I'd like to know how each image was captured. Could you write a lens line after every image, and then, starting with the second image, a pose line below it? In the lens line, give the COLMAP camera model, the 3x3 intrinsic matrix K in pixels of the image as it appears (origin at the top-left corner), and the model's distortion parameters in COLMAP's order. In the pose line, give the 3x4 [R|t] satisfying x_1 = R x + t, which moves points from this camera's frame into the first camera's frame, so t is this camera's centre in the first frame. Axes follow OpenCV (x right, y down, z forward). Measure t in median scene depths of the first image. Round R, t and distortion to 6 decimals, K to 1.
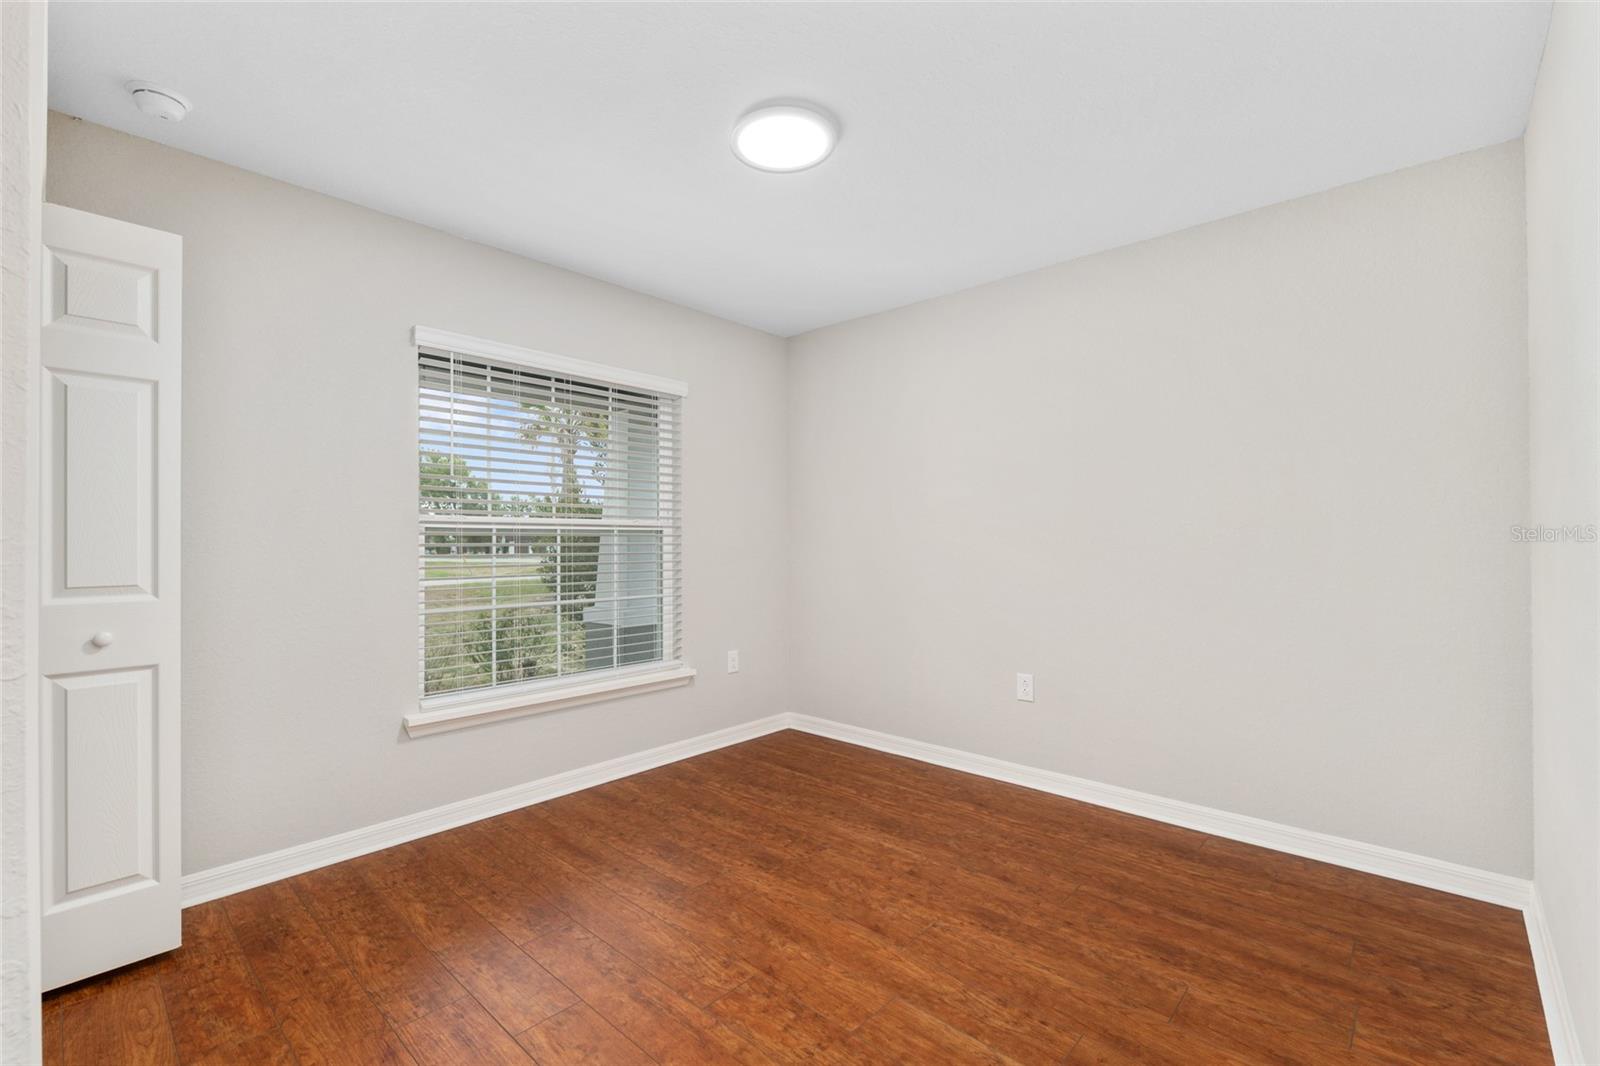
lens RADIAL K [[687.1, 0, 793.1], [0, 687.1, 523.6], [0, 0, 1]] dist [-0.006691, -0.000372]
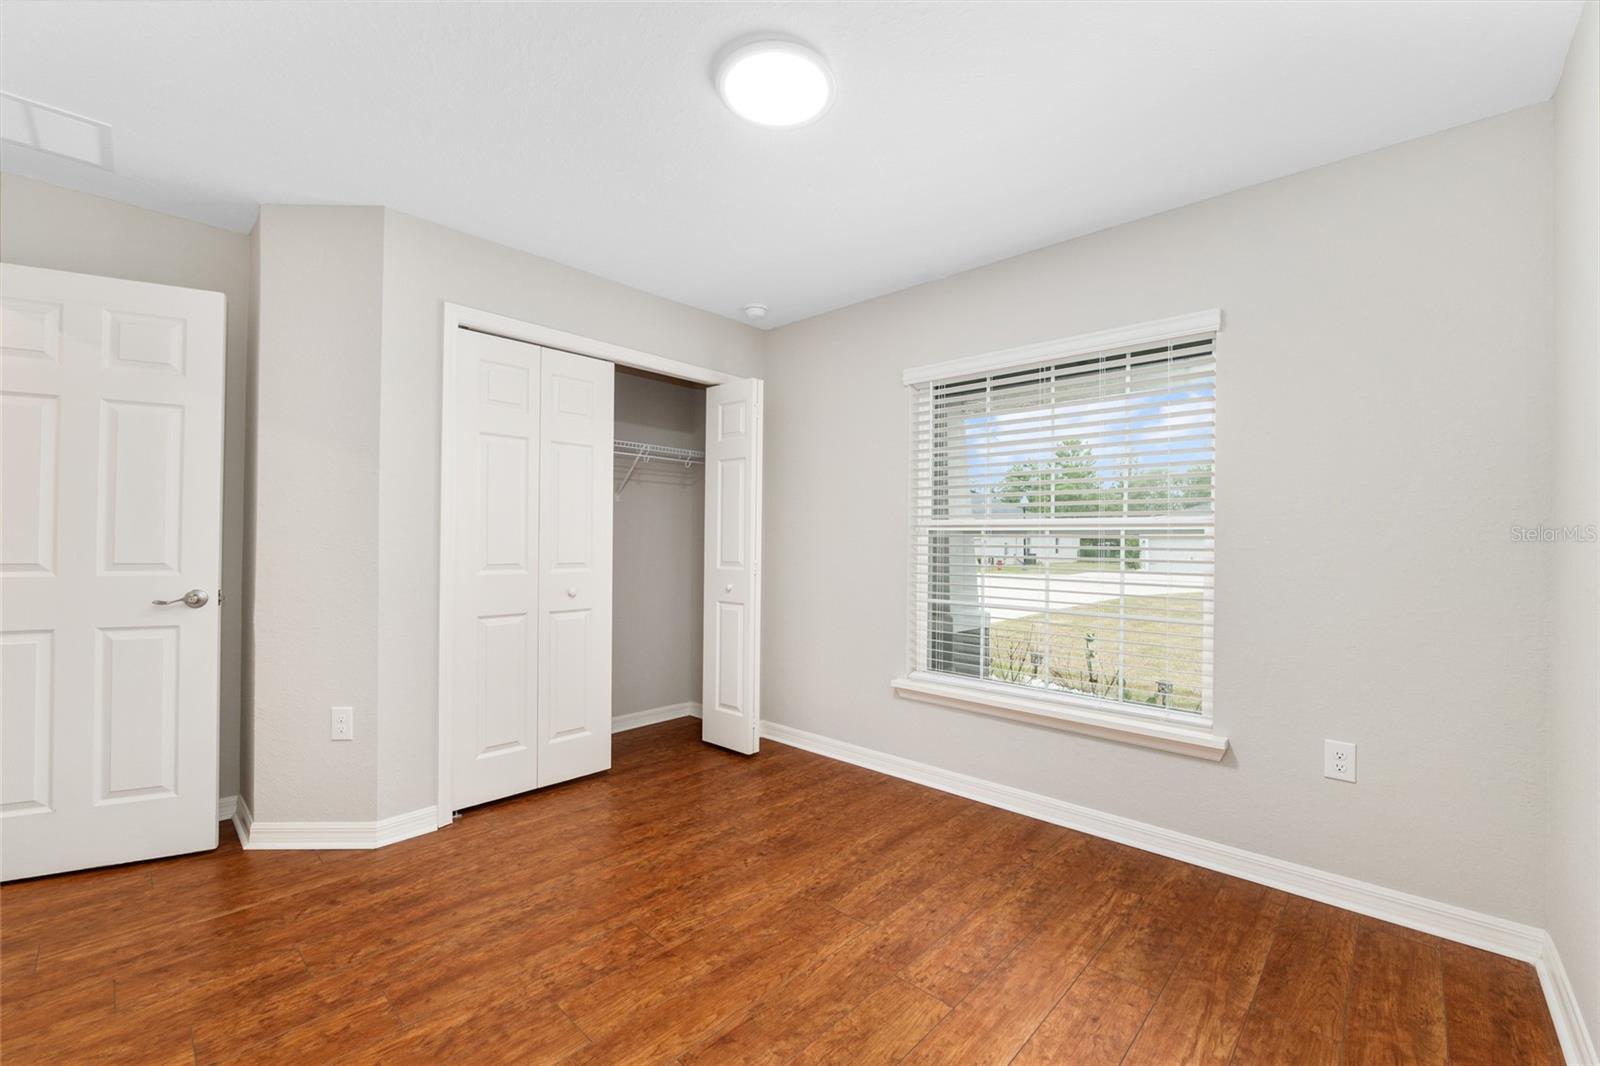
lens RADIAL K [[665.4, 0, 823.7], [0, 665.4, 530.8], [0, 0, 1]] dist [-0.014642, 0.002096]
pose [[0.003851, -0.013711, -0.999899, 0.698810], [0.016324, 0.999774, -0.013646, 0.020647], [0.999859, -0.016270, 0.004074, 0.889417]]
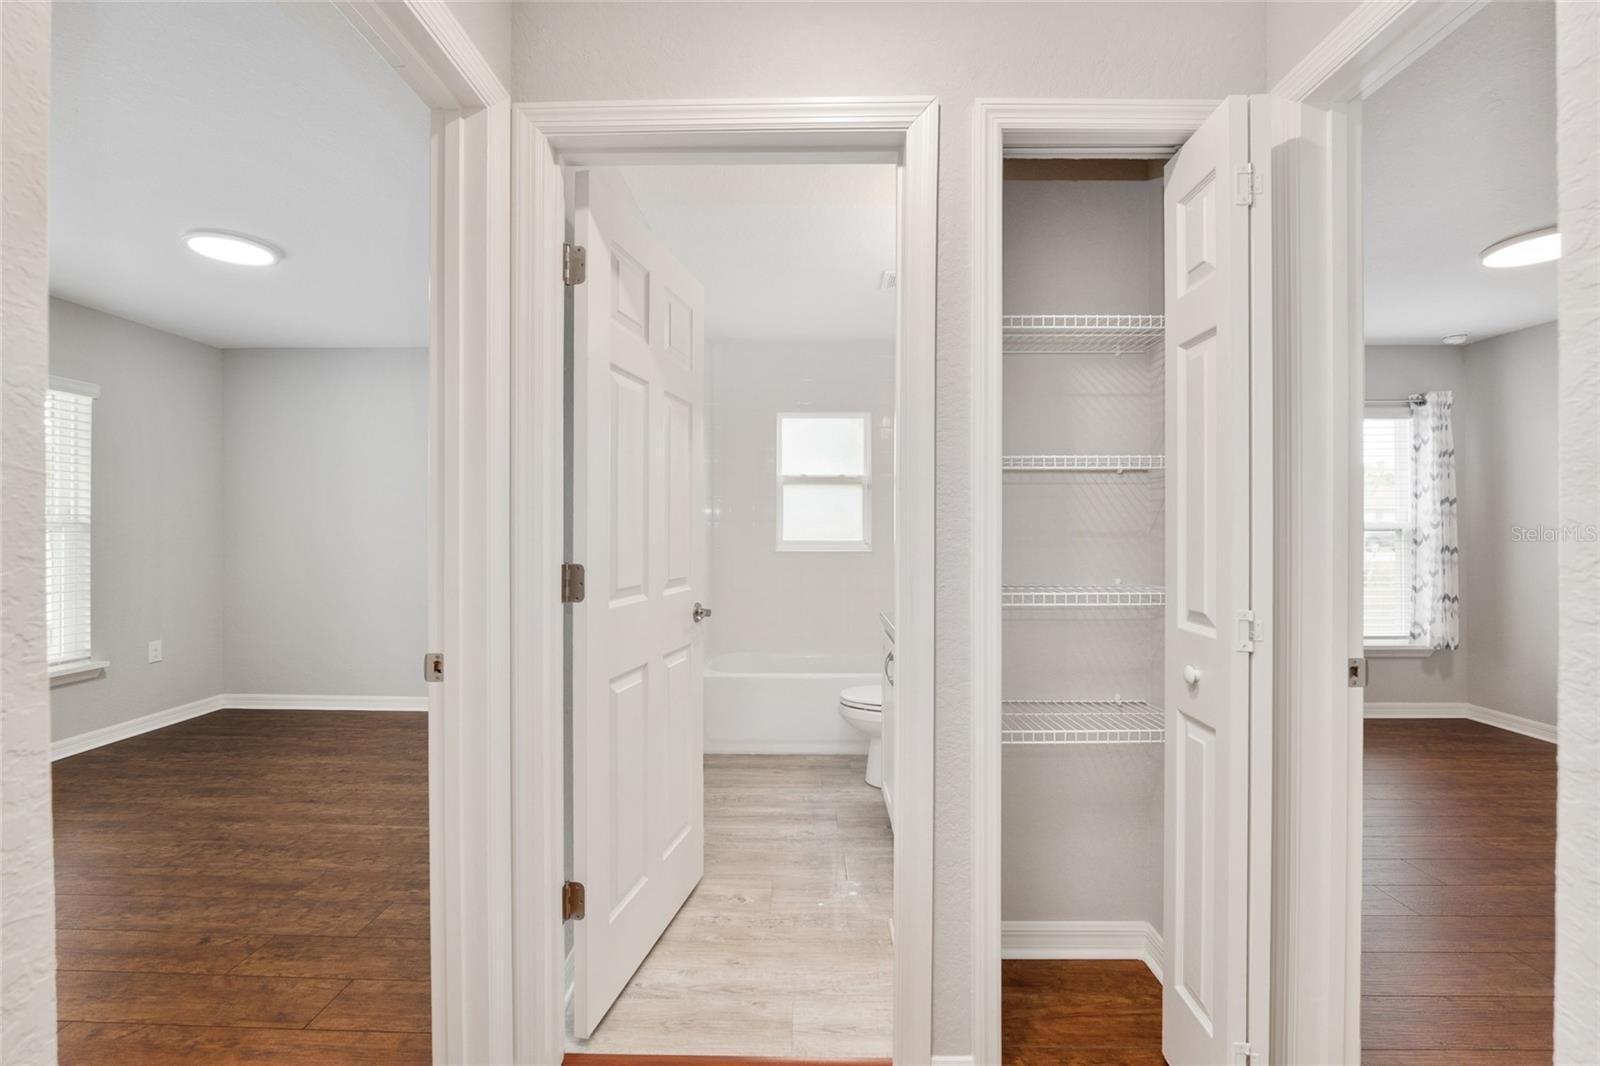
lens RADIAL K [[665.4, 0, 784.1], [0, 665.4, 526.5], [0, 0, 1]] dist [-0.014642, 0.002096]
pose [[0.754808, 0.001885, 0.655943, -0.032676], [-0.016943, 0.999718, 0.016624, -0.032926], [-0.655727, -0.023661, 0.754628, -0.577000]]
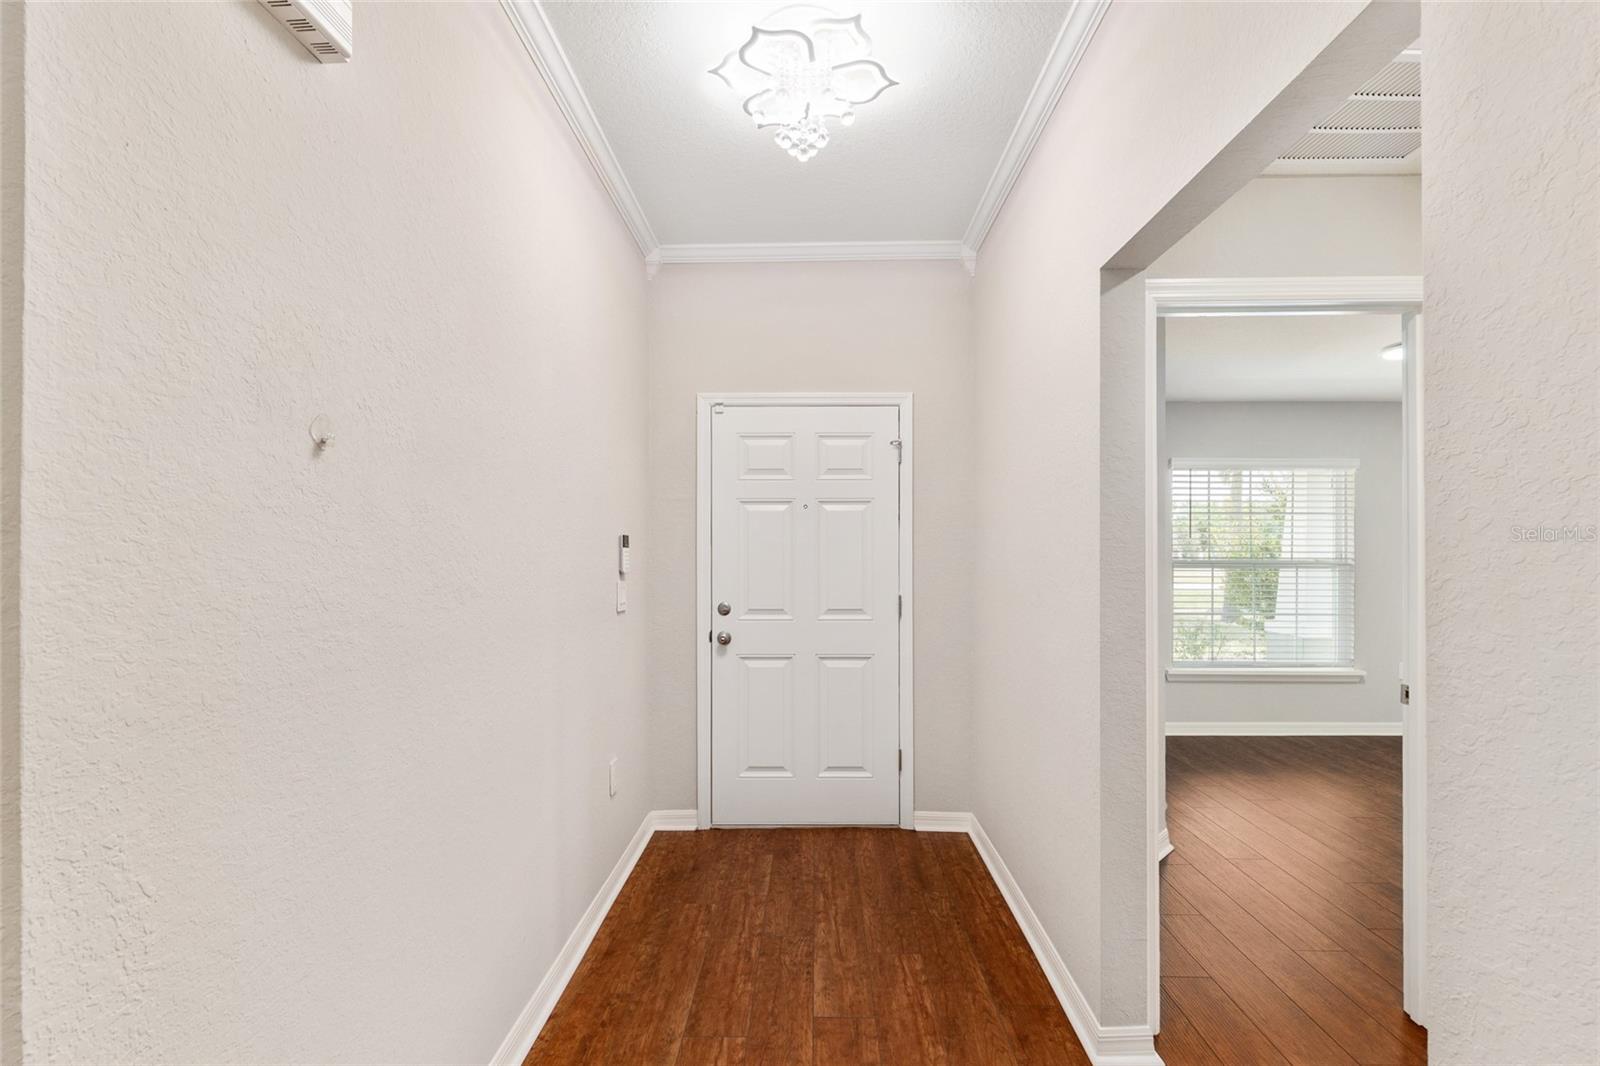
lens RADIAL K [[730.1, 0, 812.1], [0, 730.1, 540.1], [0, 0, 1]] dist [-0.000238, 0.001495]
pose [[0.672620, -0.007921, -0.739946, 0.270469], [0.018752, 0.999804, 0.006343, -0.104487], [0.739751, -0.018142, 0.672637, -1.076050]]
